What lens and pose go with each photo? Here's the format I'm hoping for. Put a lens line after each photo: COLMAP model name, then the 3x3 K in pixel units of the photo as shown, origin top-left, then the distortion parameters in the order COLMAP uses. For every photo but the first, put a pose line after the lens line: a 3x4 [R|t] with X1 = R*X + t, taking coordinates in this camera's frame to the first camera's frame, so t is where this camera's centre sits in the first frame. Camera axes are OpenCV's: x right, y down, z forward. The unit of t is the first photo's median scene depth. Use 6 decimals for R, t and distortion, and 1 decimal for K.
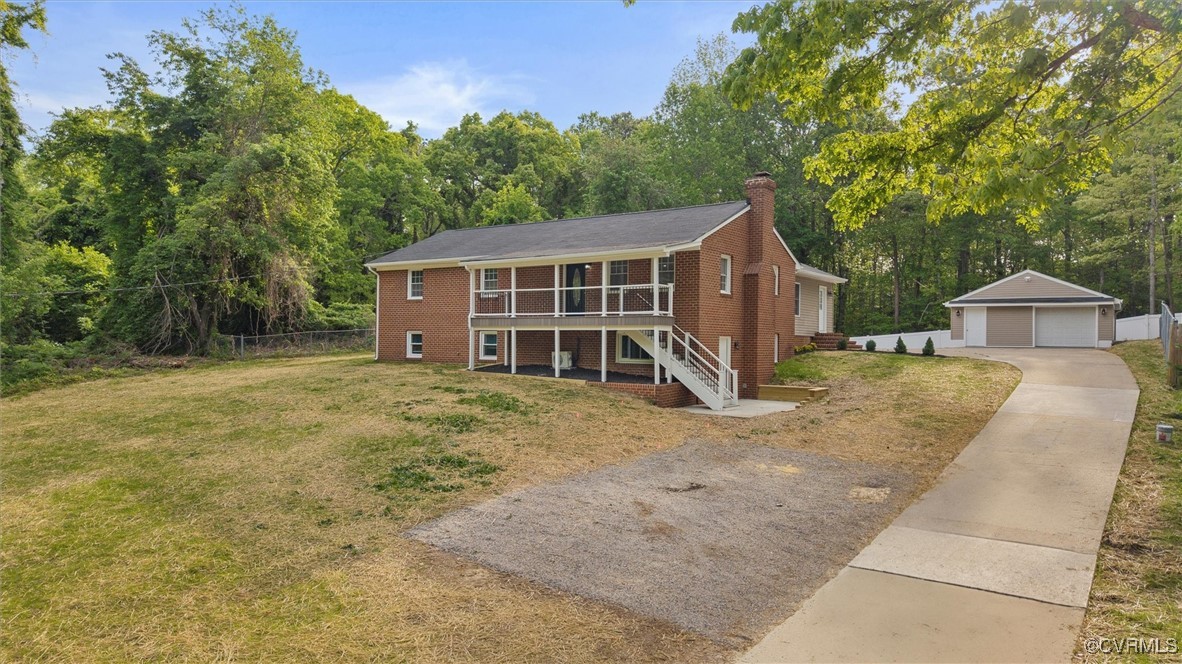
lens RADIAL K [[797.4, 0, 591.0], [0, 797.4, 332.0], [0, 0, 1]] dist [0.002150, -0.000131]
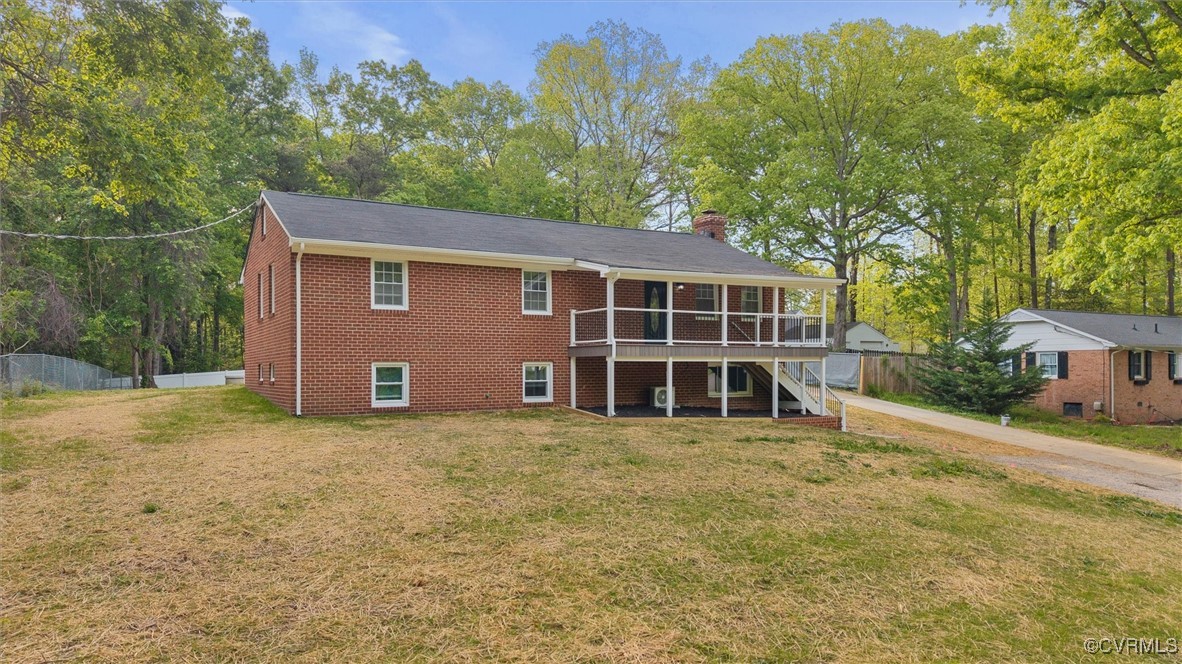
lens RADIAL K [[801.8, 0, 595.1], [0, 801.8, 332.0], [0, 0, 1]] dist [0.002466, 0.001002]
pose [[0.413485, 0.027800, 0.910087, -0.838570], [-0.003469, 0.999575, -0.028957, -0.008146], [-0.910505, 0.008816, 0.413405, 0.731101]]
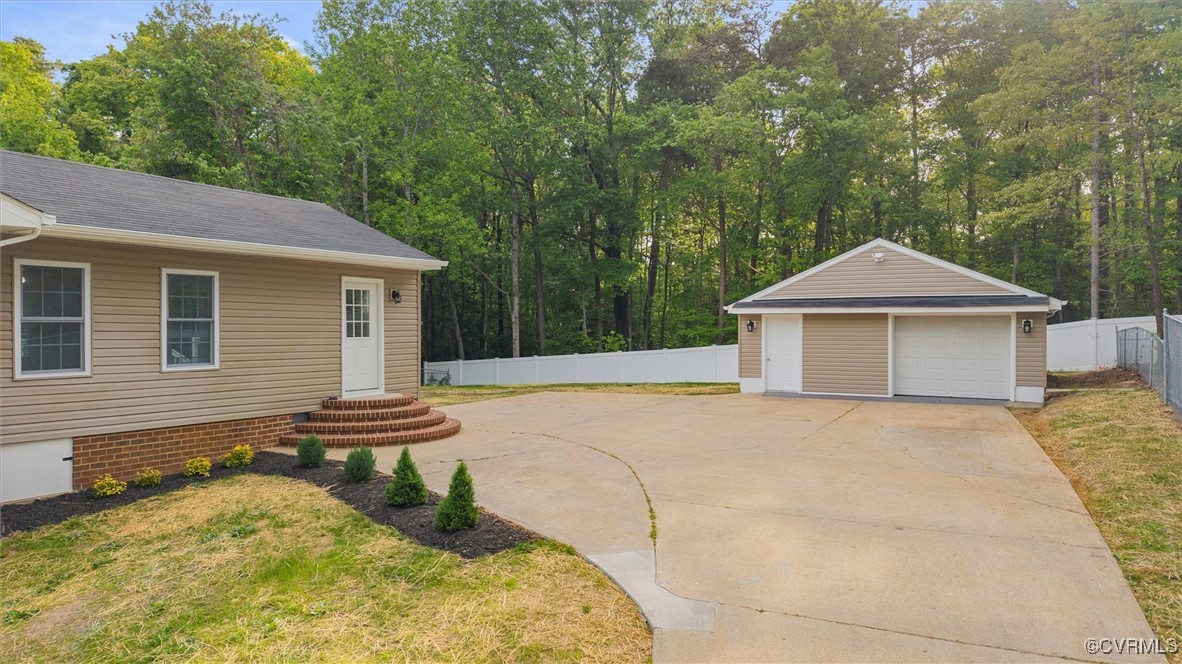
lens RADIAL K [[801.8, 0, 595.1], [0, 801.8, 332.0], [0, 0, 1]] dist [0.002466, 0.001002]
pose [[0.995697, -0.012825, 0.091772, 0.515035], [0.010587, 0.999636, 0.024832, -0.055206], [-0.092057, -0.023753, 0.995470, 0.823796]]
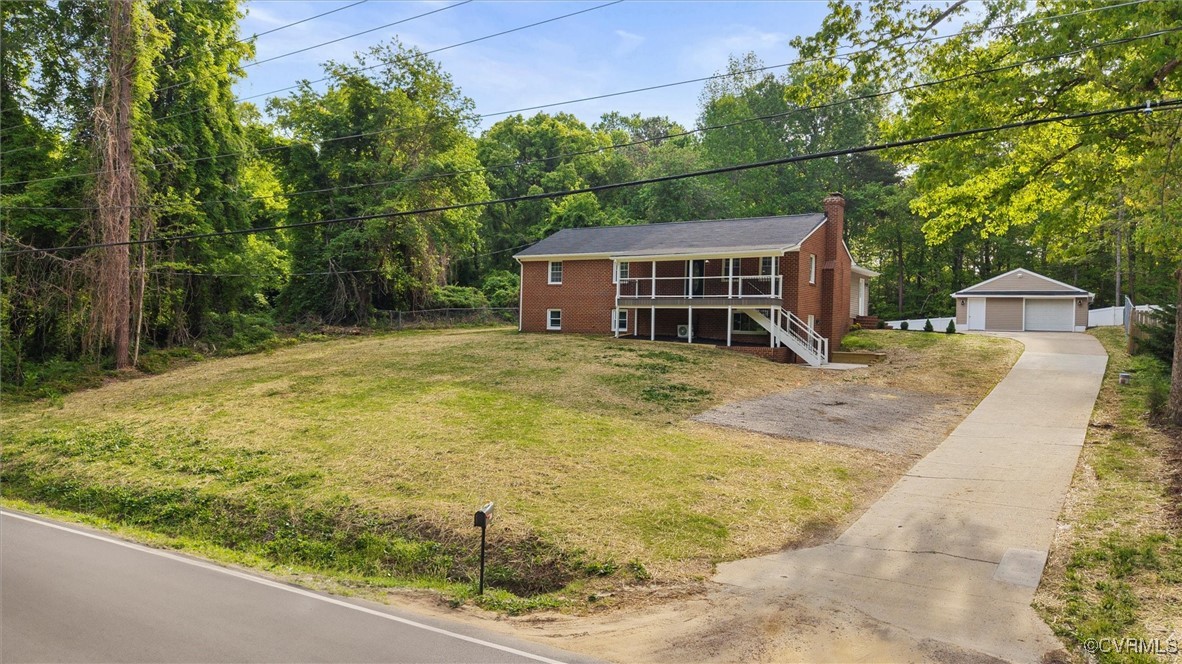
lens RADIAL K [[801.8, 0, 595.1], [0, 801.8, 332.0], [0, 0, 1]] dist [0.002466, 0.001002]
pose [[0.999199, 0.014636, 0.037244, -0.241527], [-0.015195, 0.999775, 0.014788, 0.019243], [-0.037019, -0.015342, 0.999197, -0.340423]]
